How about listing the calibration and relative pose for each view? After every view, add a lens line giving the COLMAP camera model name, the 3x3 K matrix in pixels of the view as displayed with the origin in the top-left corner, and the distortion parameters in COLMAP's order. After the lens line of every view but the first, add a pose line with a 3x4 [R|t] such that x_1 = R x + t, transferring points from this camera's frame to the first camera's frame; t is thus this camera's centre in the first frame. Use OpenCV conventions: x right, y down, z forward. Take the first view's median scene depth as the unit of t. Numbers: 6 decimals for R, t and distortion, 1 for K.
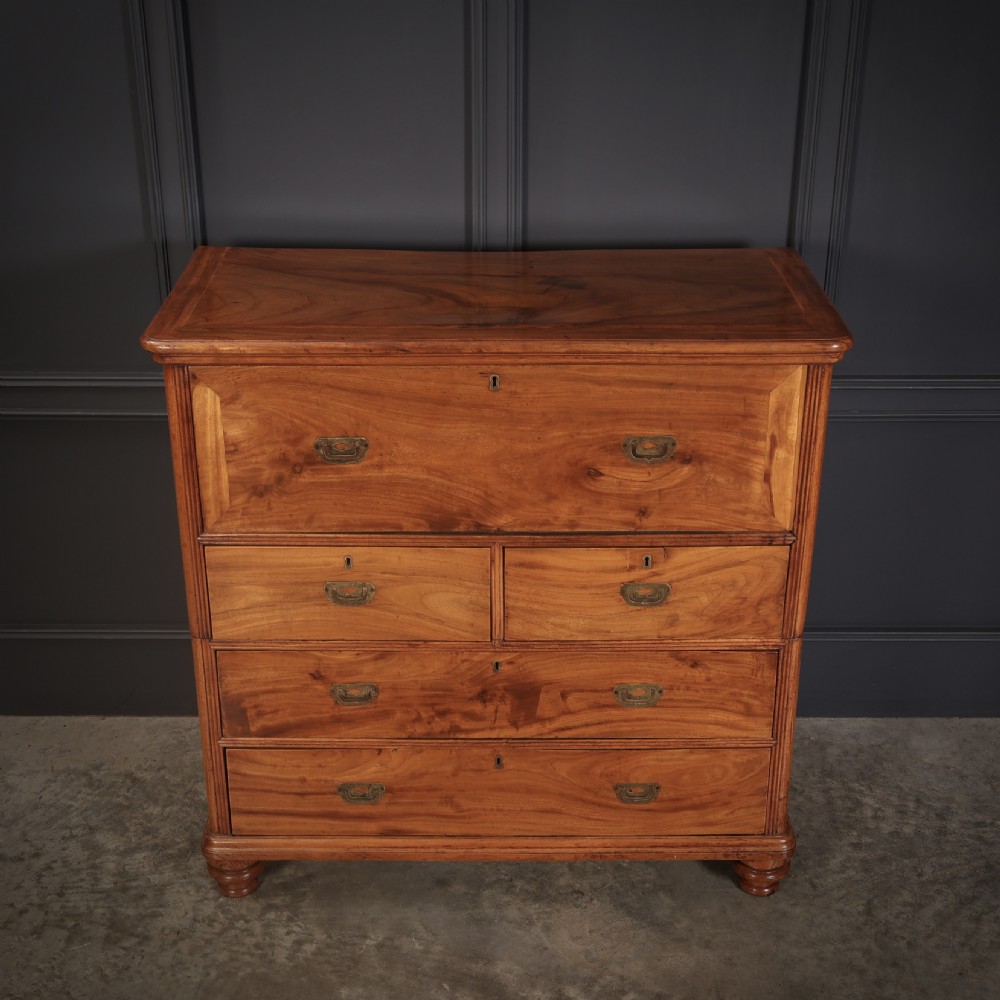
lens RADIAL K [[1509.0, 0, 498.6], [0, 1509.0, 497.1], [0, 0, 1]] dist [0.004131, 0.022992]
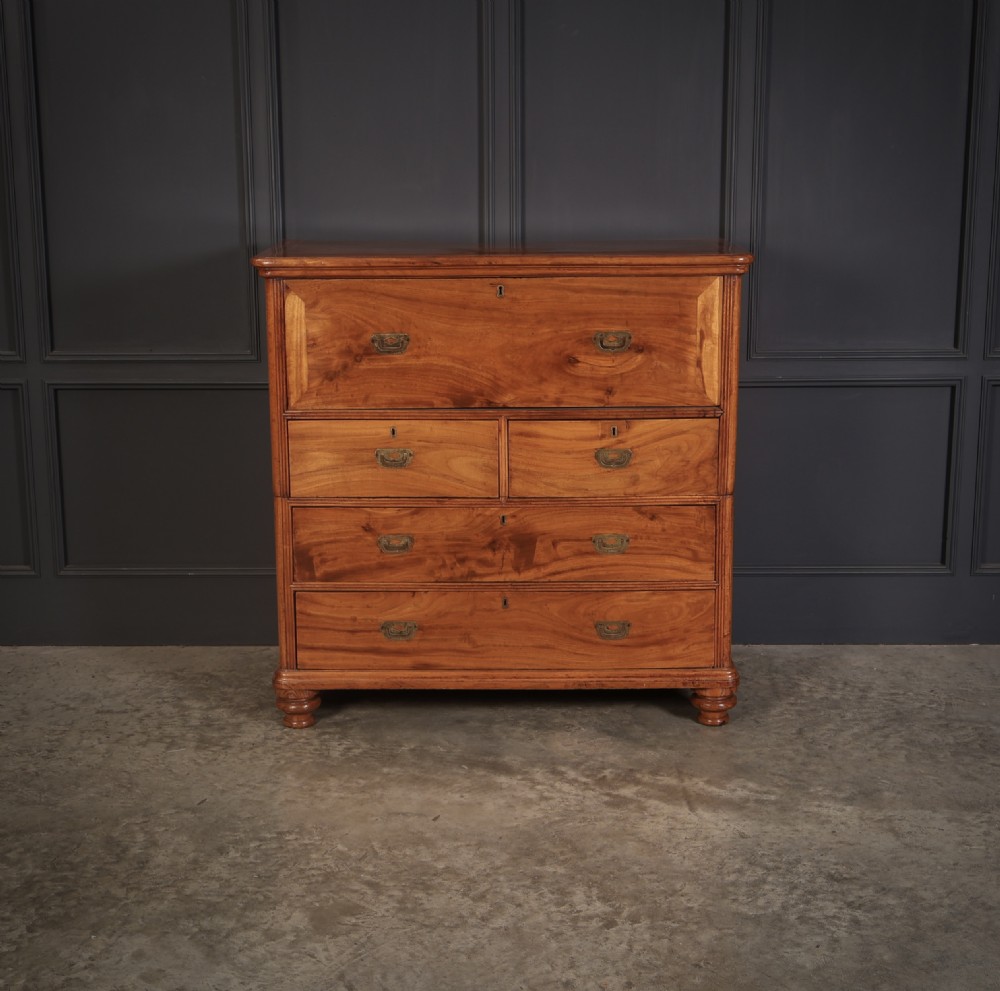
lens RADIAL K [[1593.9, 0, 488.2], [0, 1593.9, 468.3], [0, 0, 1]] dist [0.016658, 0.044839]
pose [[0.999921, -0.005423, -0.011322, 0.001547], [0.002731, 0.974243, -0.225484, 0.368275], [0.012253, 0.225435, 0.974181, -0.358629]]
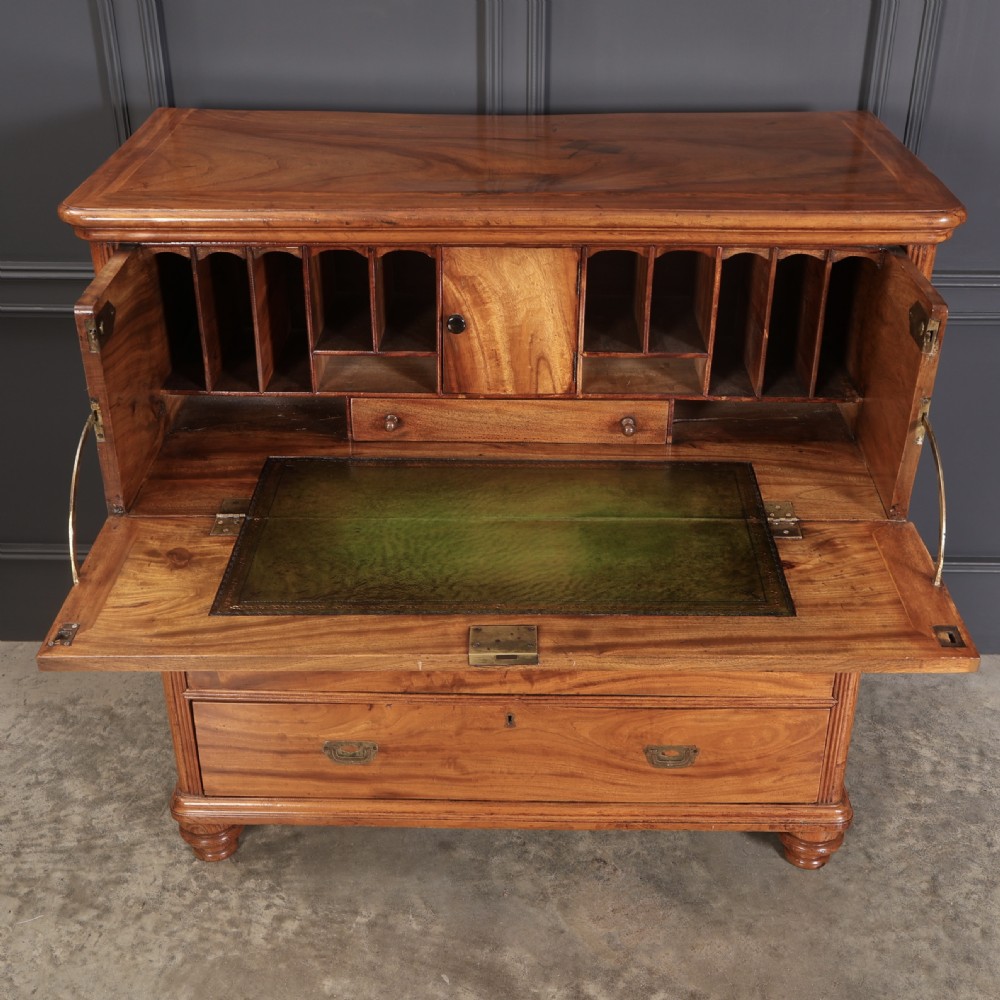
lens RADIAL K [[1298.7, 0, 496.5], [0, 1298.7, 506.8], [0, 0, 1]] dist [-0.003096, 0.014968]
pose [[0.999696, 0.009800, -0.022612, 0.007907], [-0.007956, 0.996742, 0.080266, -0.004110], [0.023325, -0.080062, 0.996517, 0.272865]]
